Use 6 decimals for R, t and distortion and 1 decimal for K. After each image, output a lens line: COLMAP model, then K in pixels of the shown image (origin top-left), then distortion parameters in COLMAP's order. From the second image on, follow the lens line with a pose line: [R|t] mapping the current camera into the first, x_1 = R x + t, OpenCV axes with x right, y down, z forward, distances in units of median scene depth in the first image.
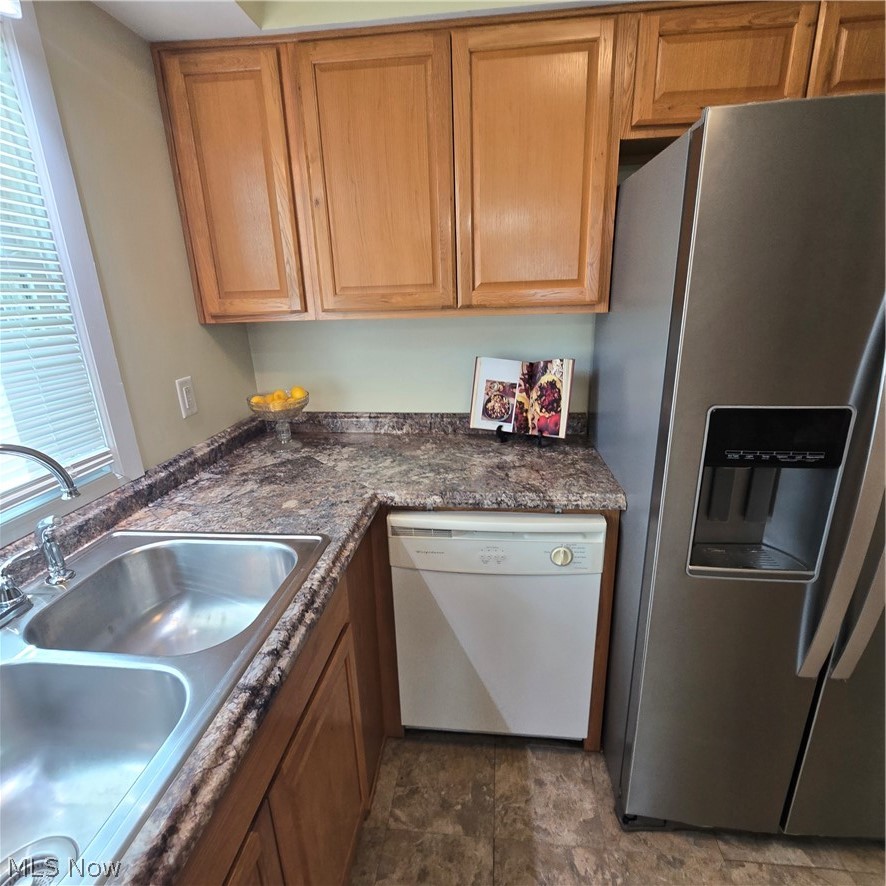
lens RADIAL K [[493.9, 0, 438.0], [0, 493.9, 458.0], [0, 0, 1]] dist [0.001993, -0.002537]
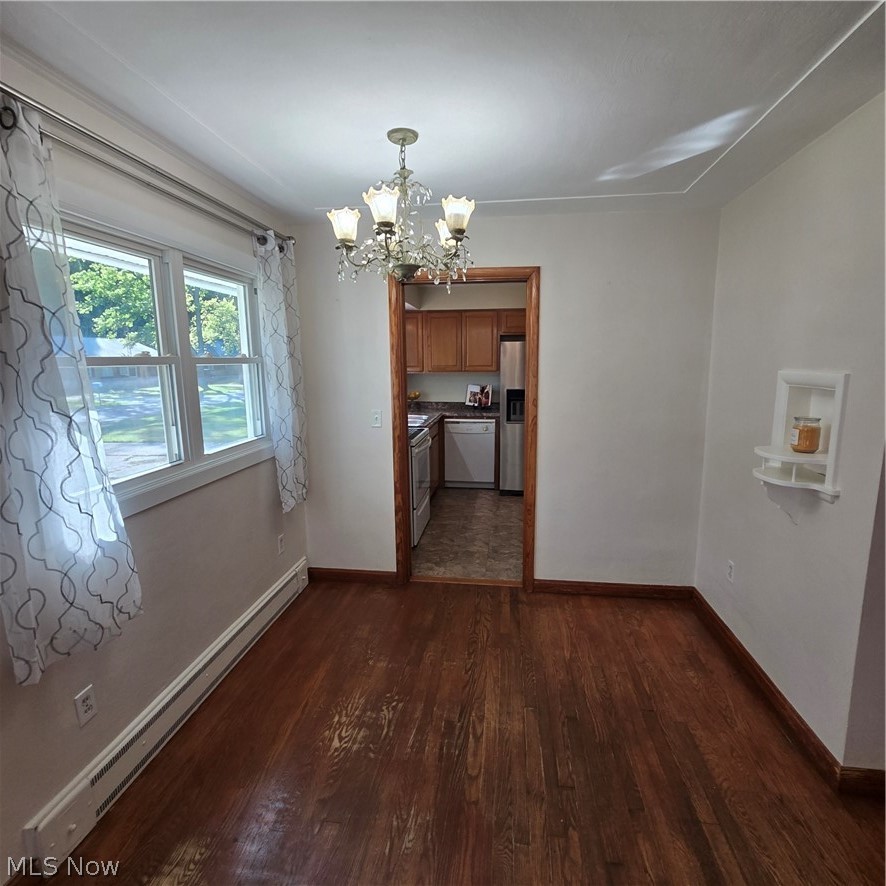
lens RADIAL K [[493.9, 0, 438.0], [0, 493.9, 458.0], [0, 0, 1]] dist [0.001993, -0.002537]
pose [[0.999512, 0.028439, -0.012945, -0.085471], [-0.029842, 0.991636, -0.125572, 0.896395], [0.009266, 0.125897, 0.992000, -2.865608]]
